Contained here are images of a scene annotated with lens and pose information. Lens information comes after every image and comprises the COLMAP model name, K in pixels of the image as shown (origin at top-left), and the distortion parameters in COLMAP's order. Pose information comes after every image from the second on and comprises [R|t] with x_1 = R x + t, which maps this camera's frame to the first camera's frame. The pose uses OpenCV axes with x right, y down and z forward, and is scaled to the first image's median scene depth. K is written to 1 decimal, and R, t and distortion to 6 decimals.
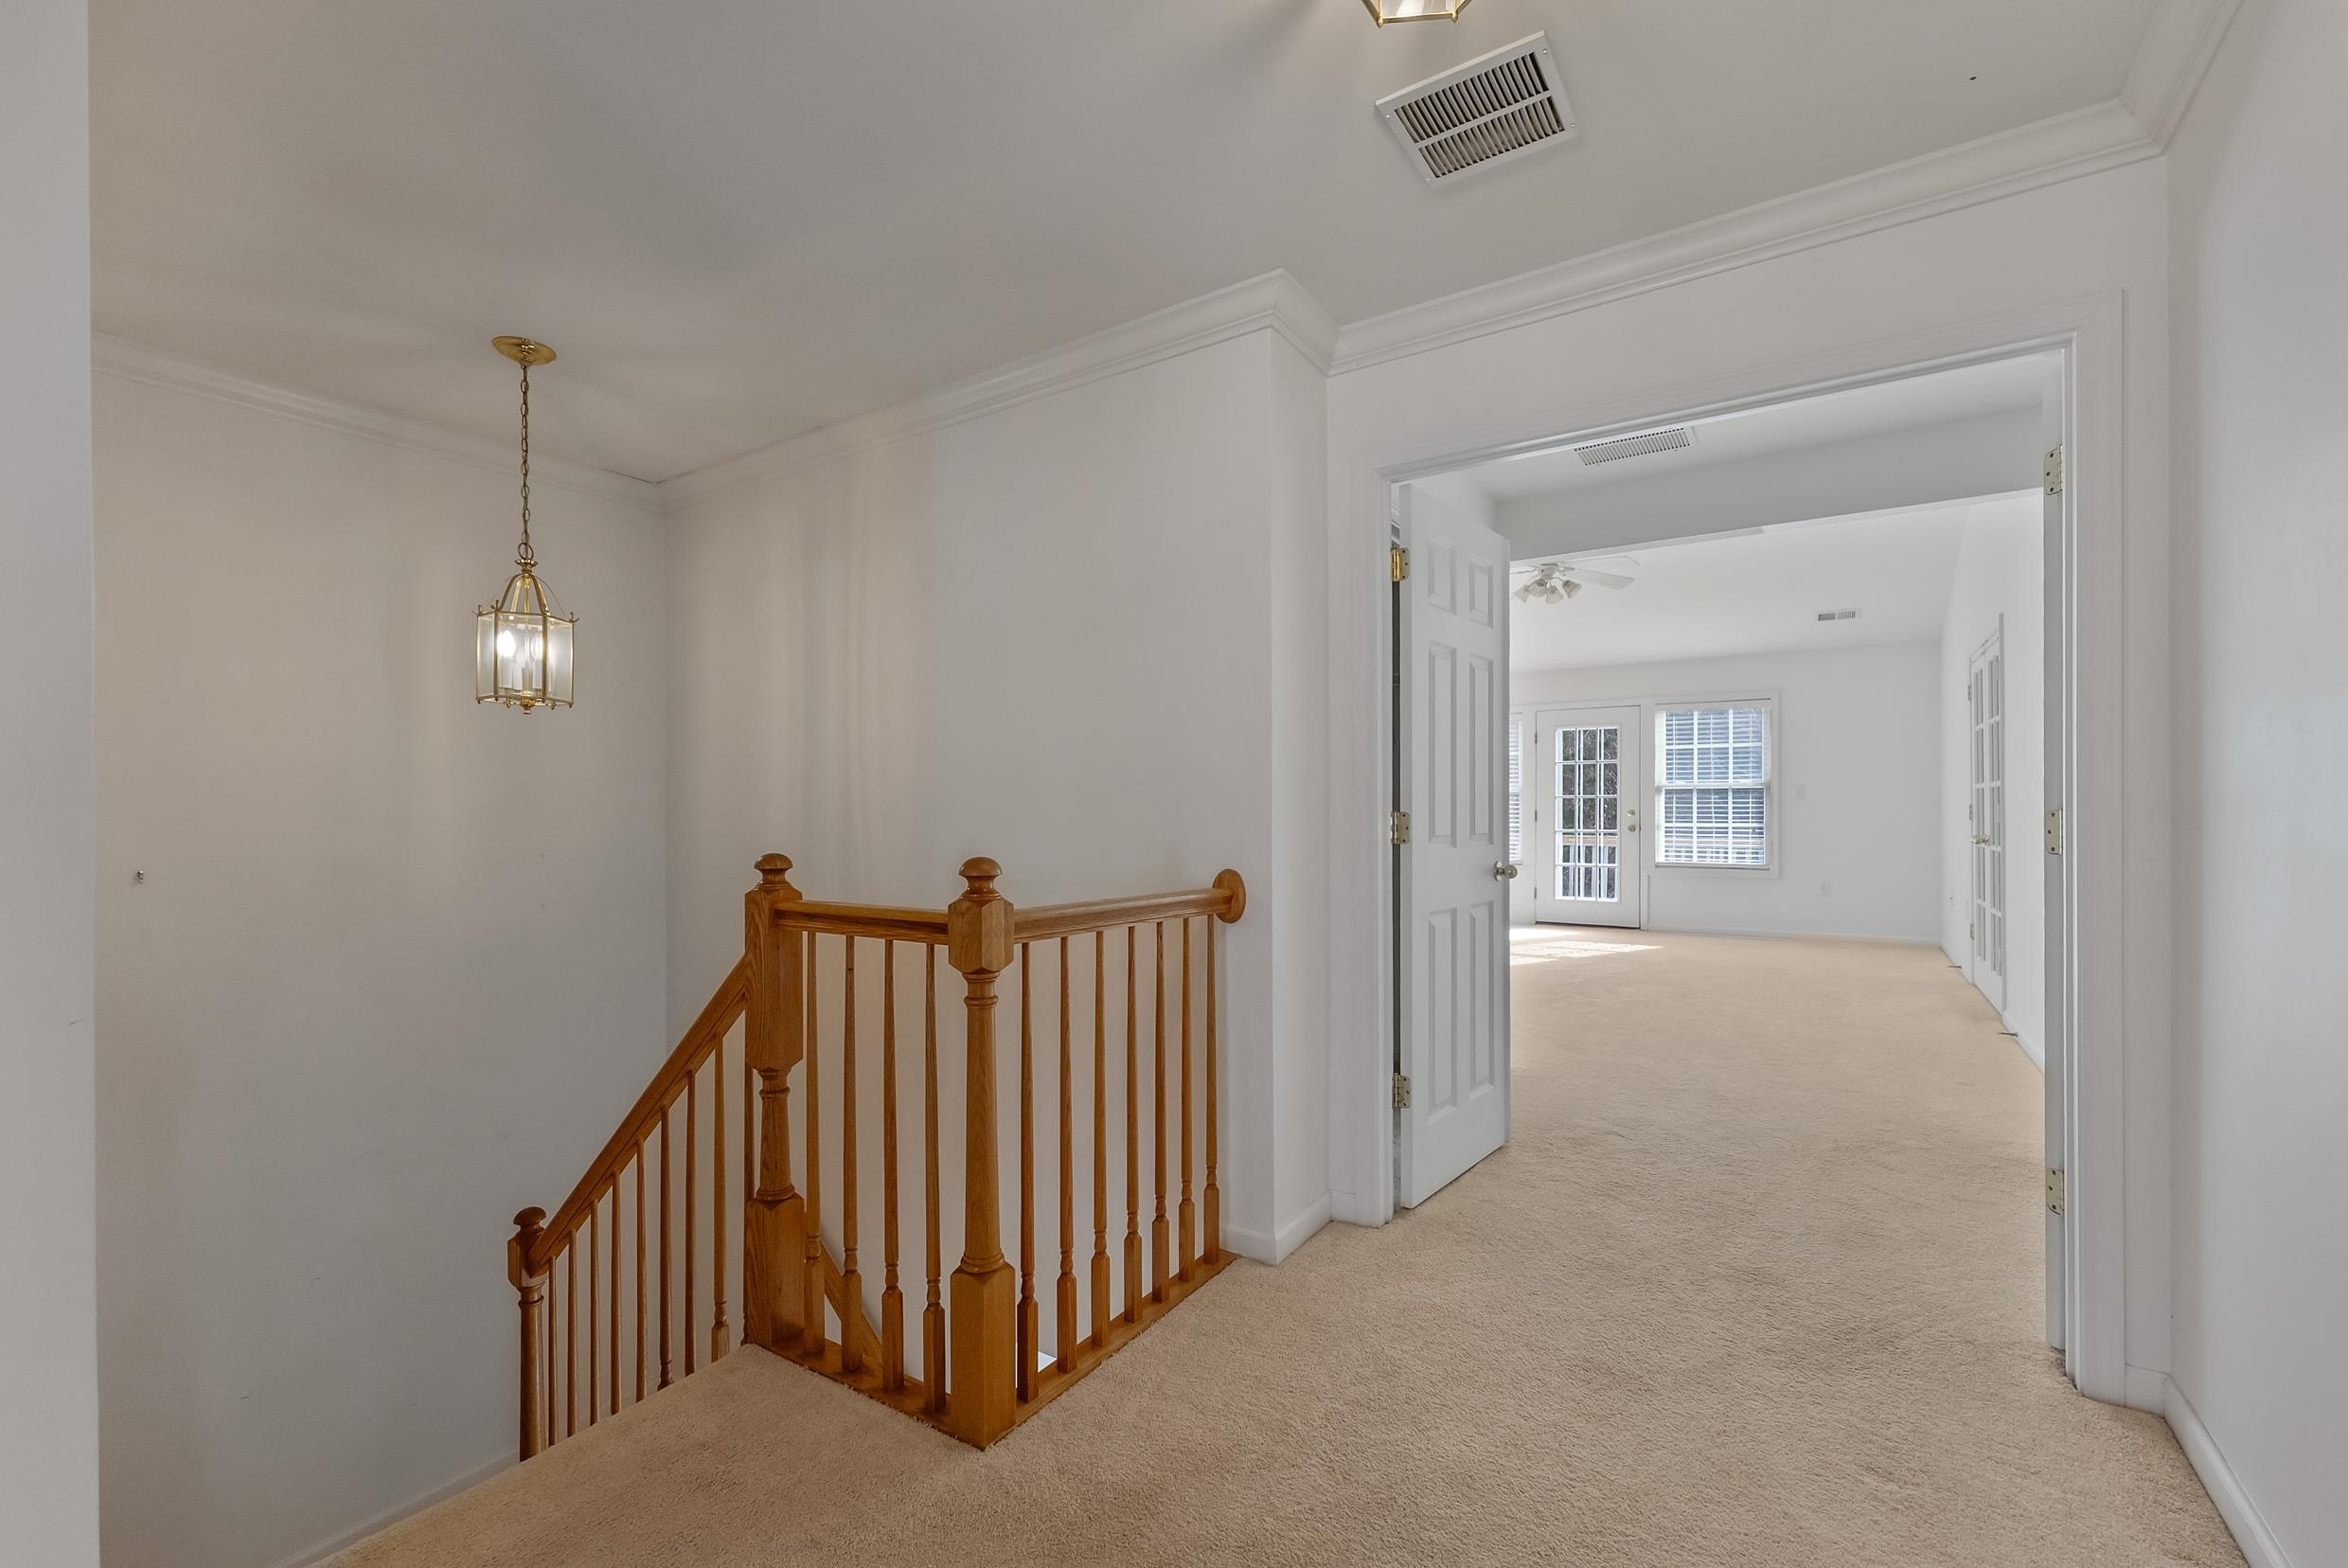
lens RADIAL K [[998.1, 0, 1173.1], [0, 998.1, 805.7], [0, 0, 1]] dist [0.001515, 0.000408]
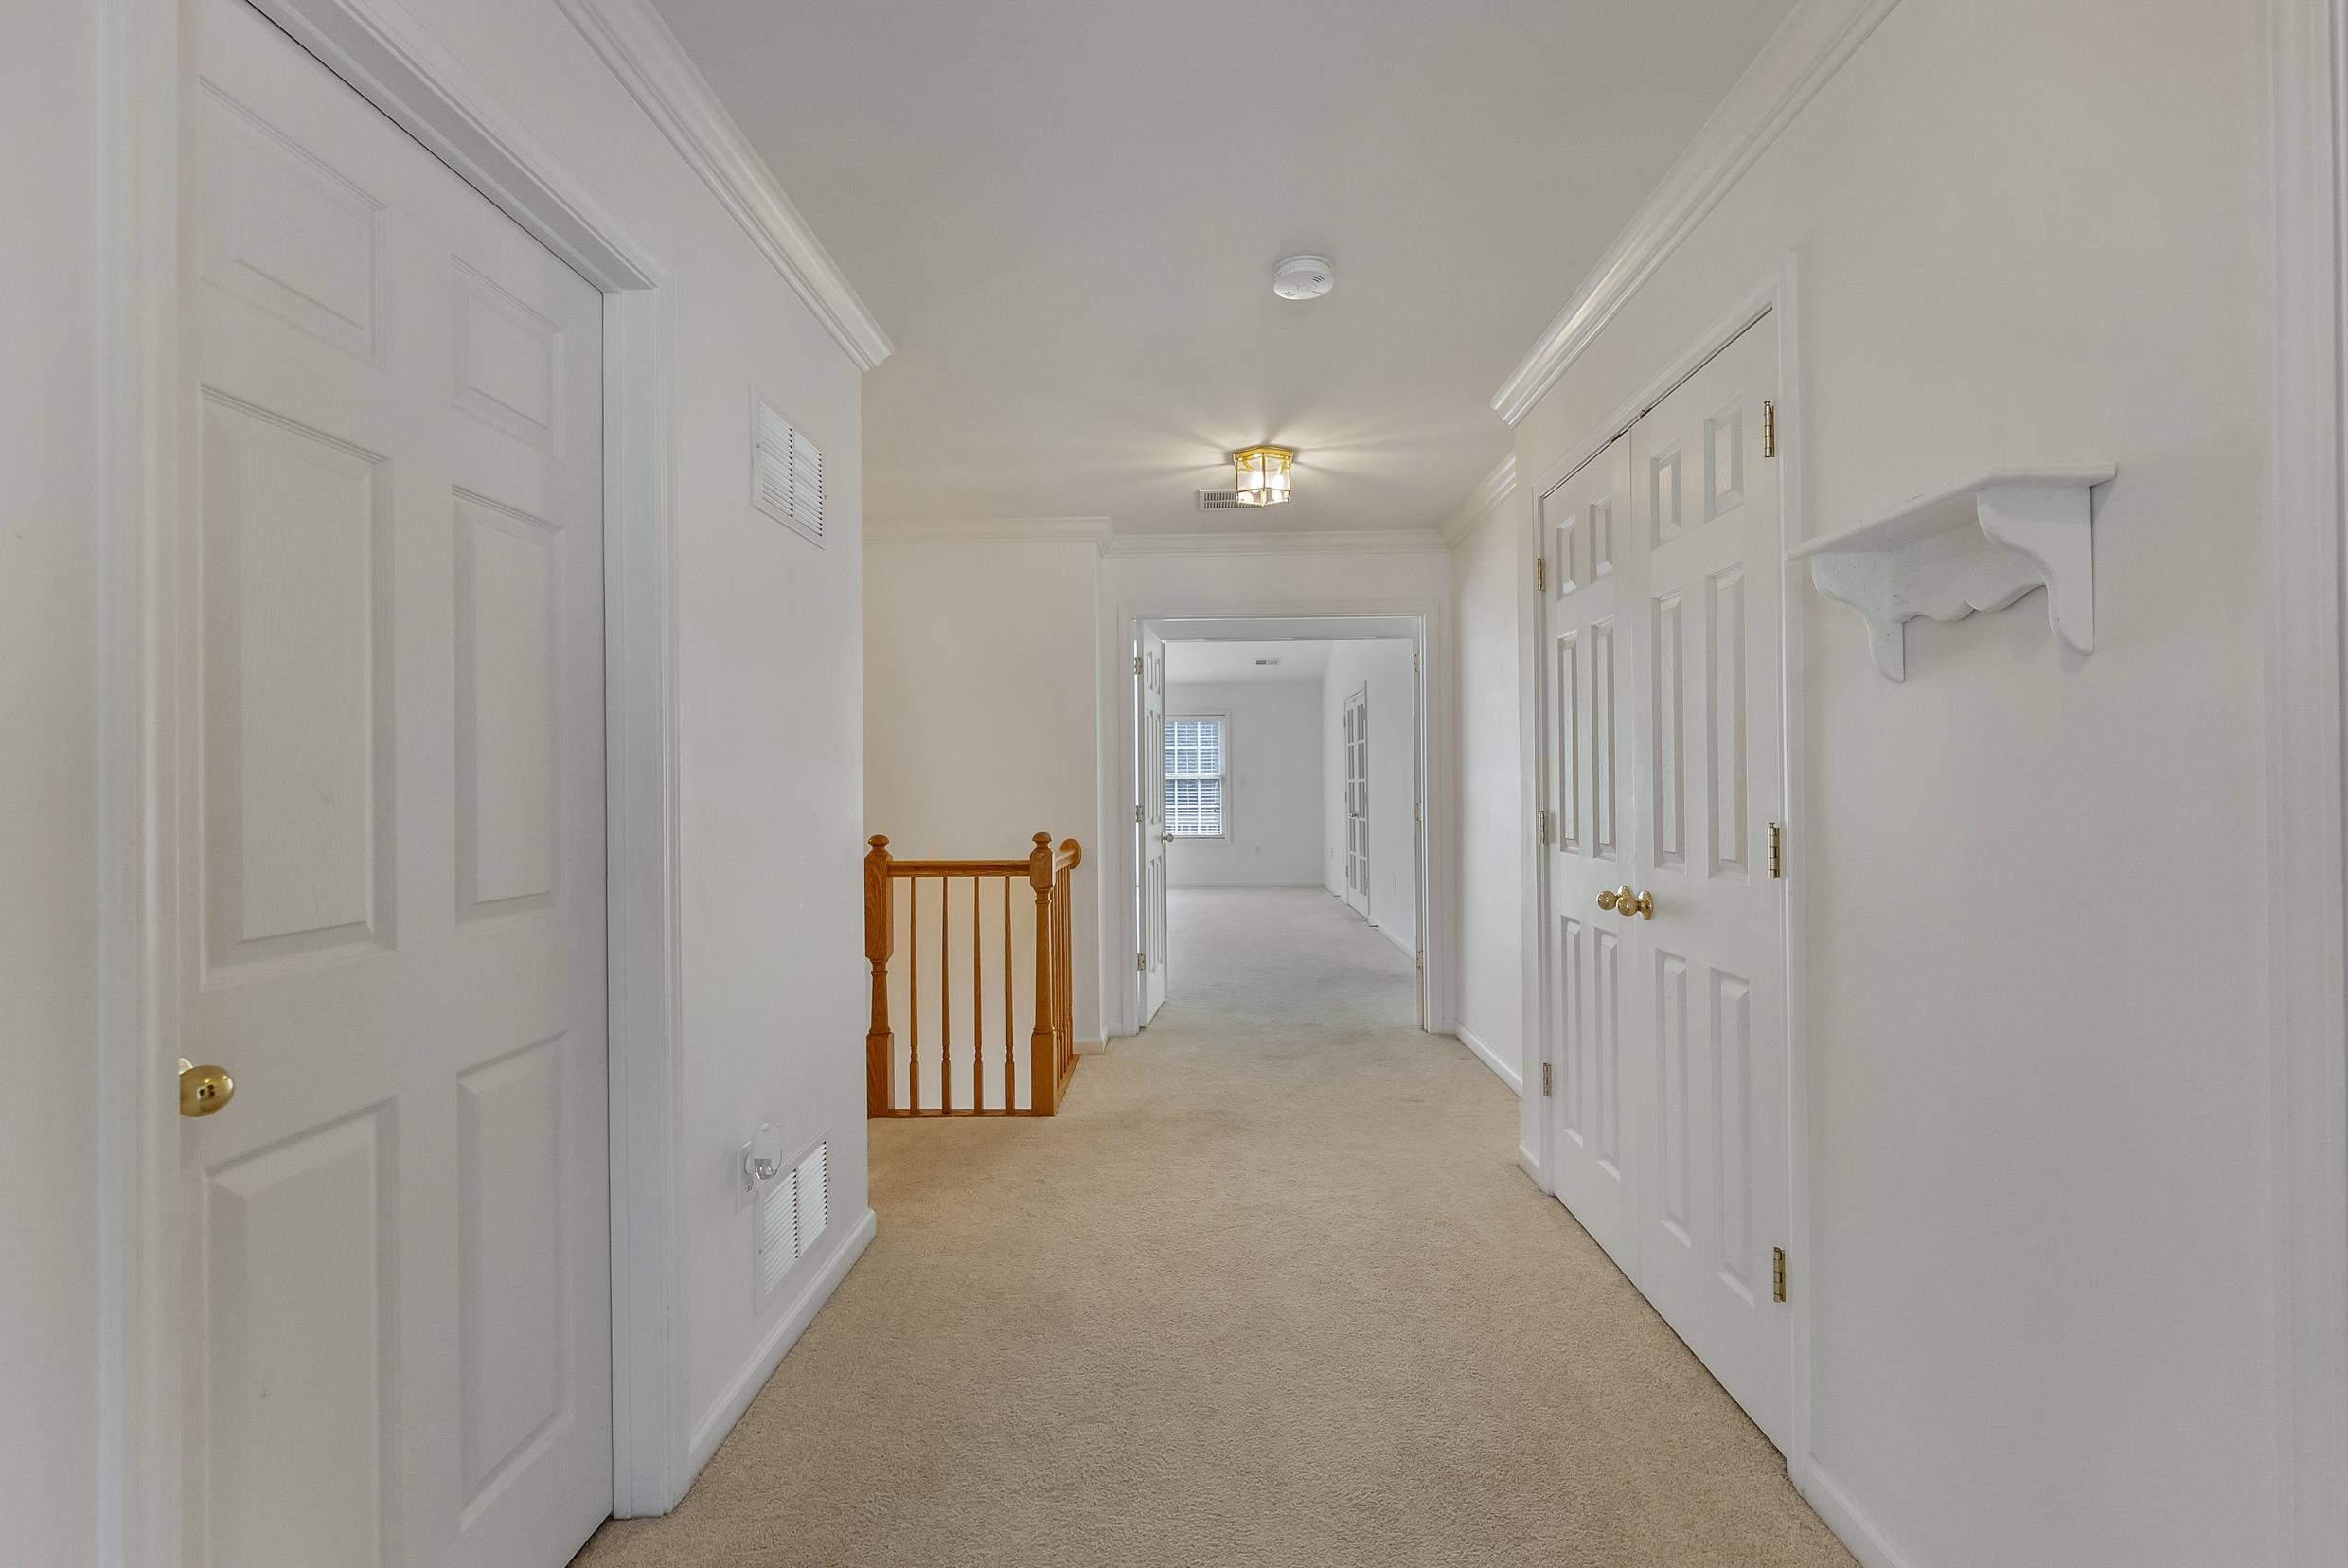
lens RADIAL K [[1049.6, 0, 1164.6], [0, 1049.6, 768.6], [0, 0, 1]] dist [-0.001472, -0.000069]
pose [[0.854909, 0.006076, 0.518743, -0.731289], [0.002739, 0.999865, -0.016225, -0.028703], [-0.518771, 0.015292, 0.854776, -0.649672]]
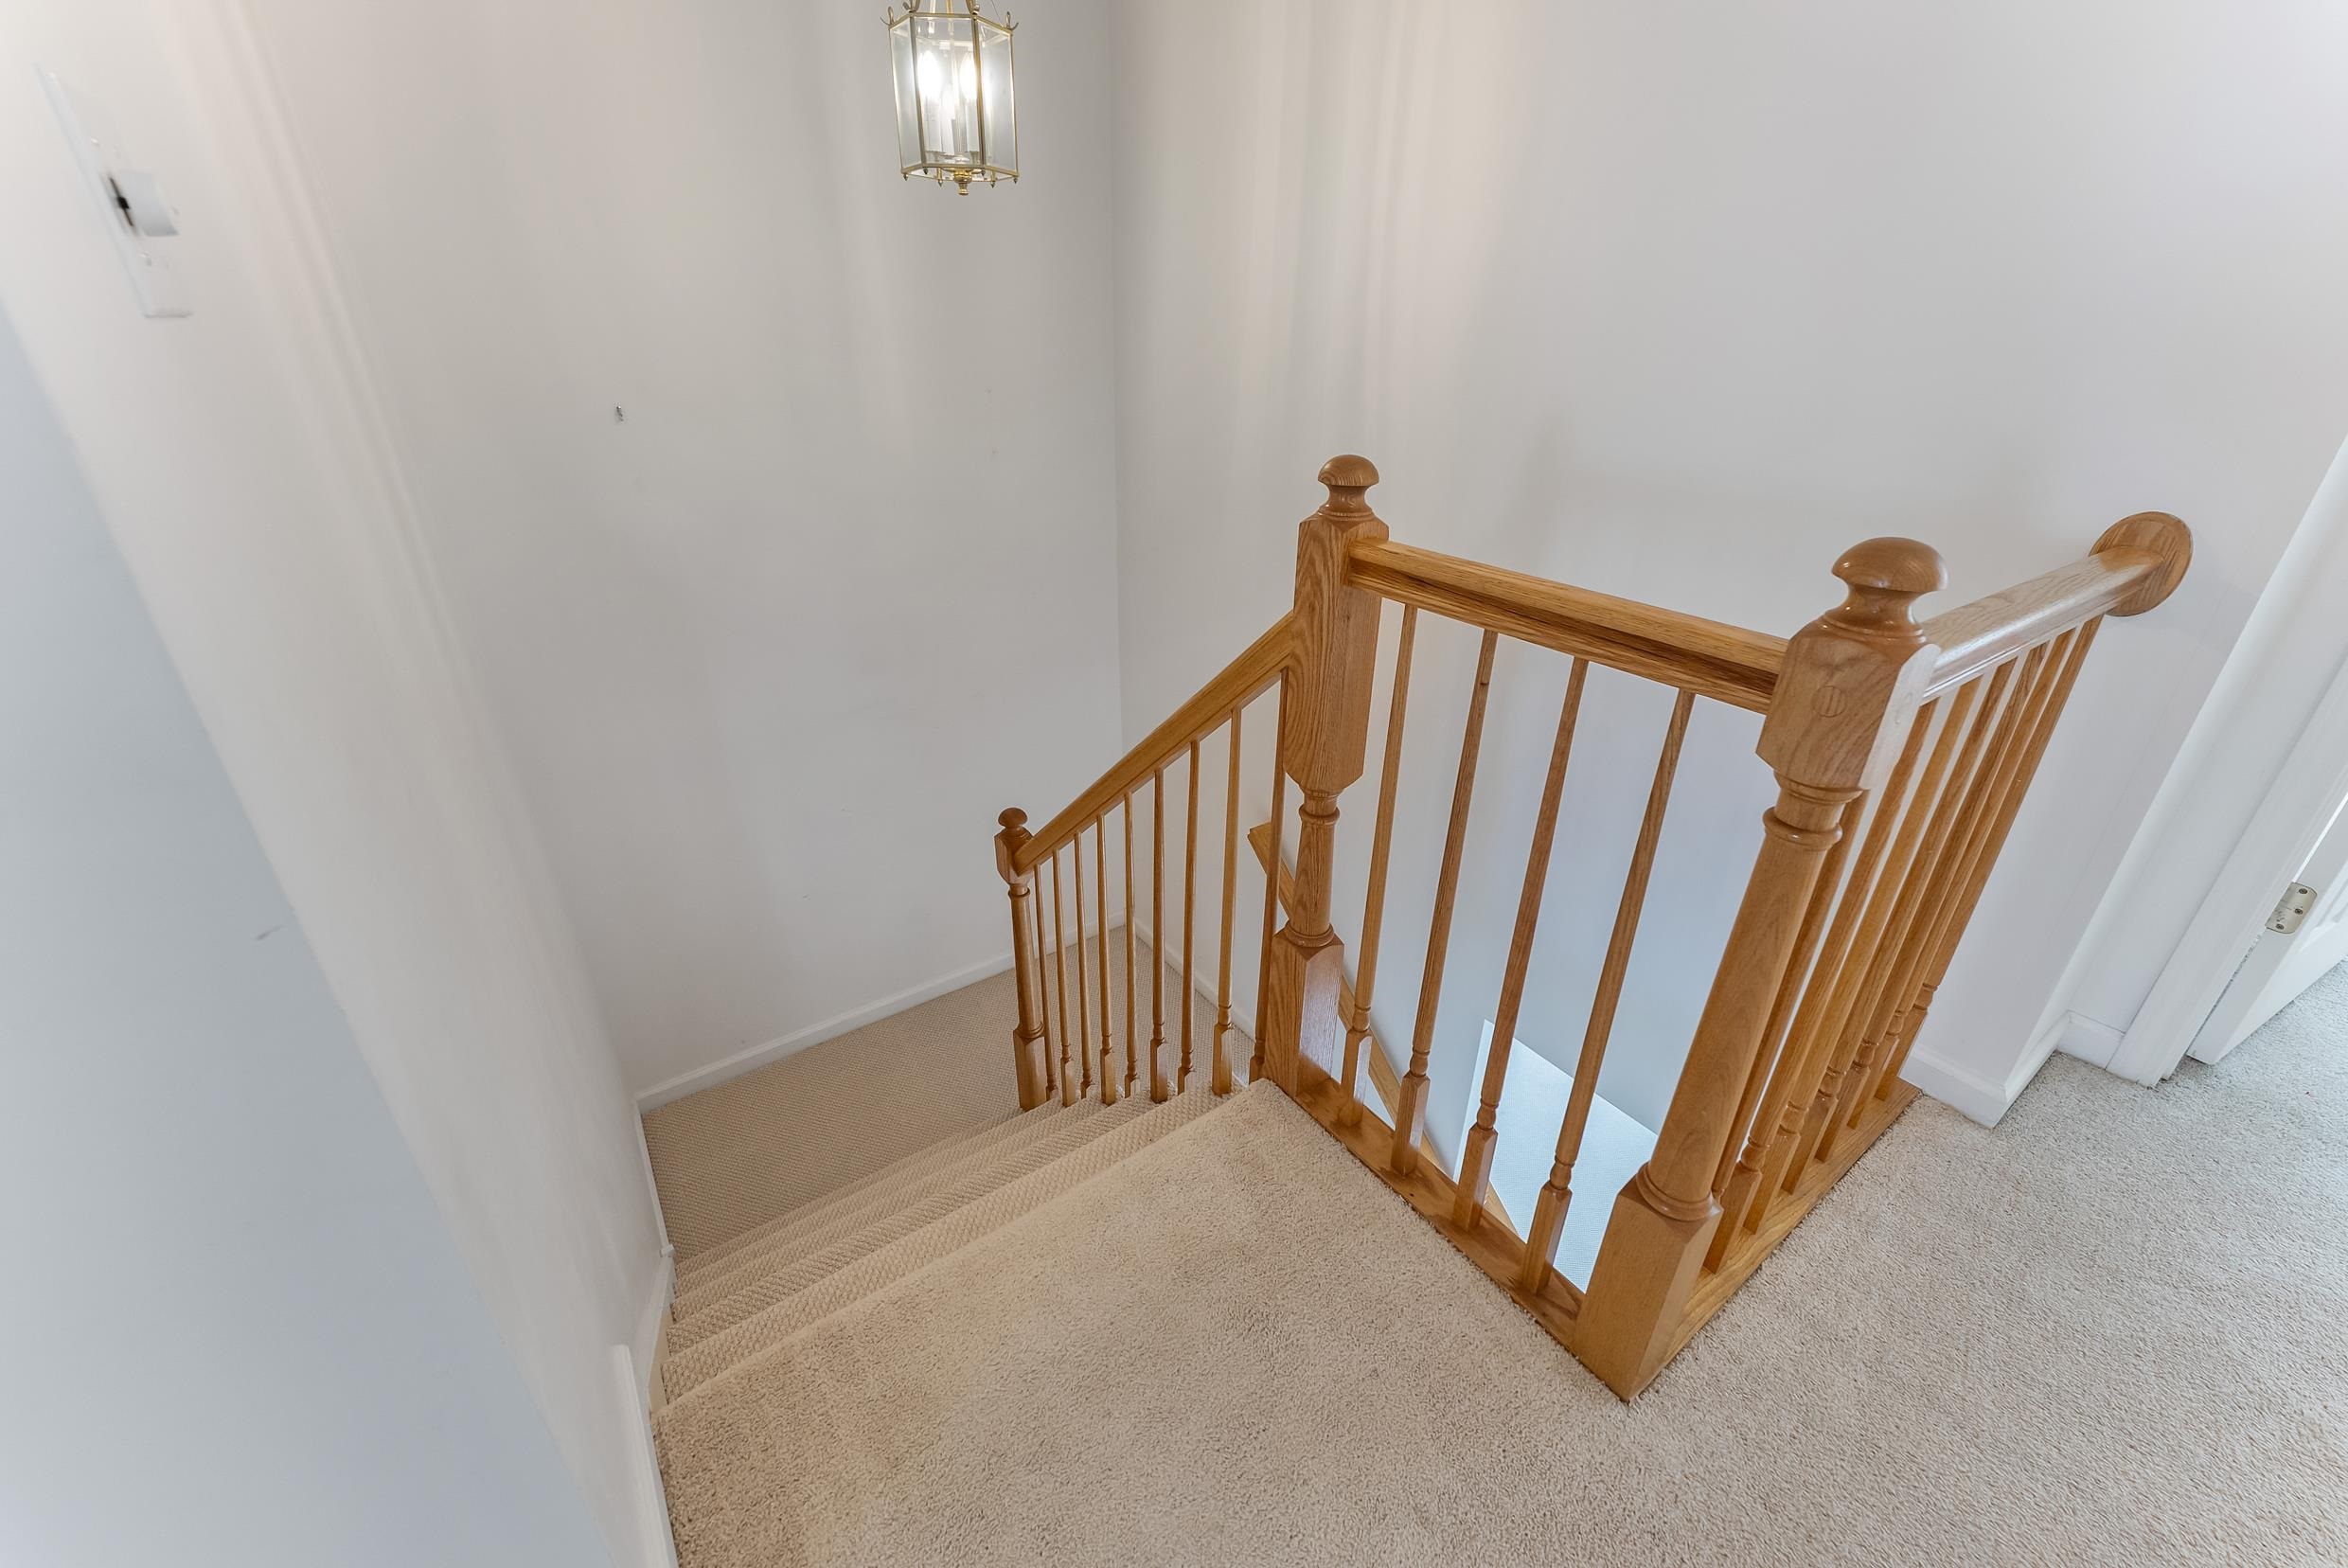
lens RADIAL K [[948.6, 0, 1182.2], [0, 948.6, 788.7], [0, 0, 1]] dist [0.001702, -0.000712]
pose [[0.932436, 0.175886, -0.315639, -0.223724], [-0.016123, 0.892916, 0.449935, -0.021552], [0.360976, -0.414446, 0.835422, 0.330368]]
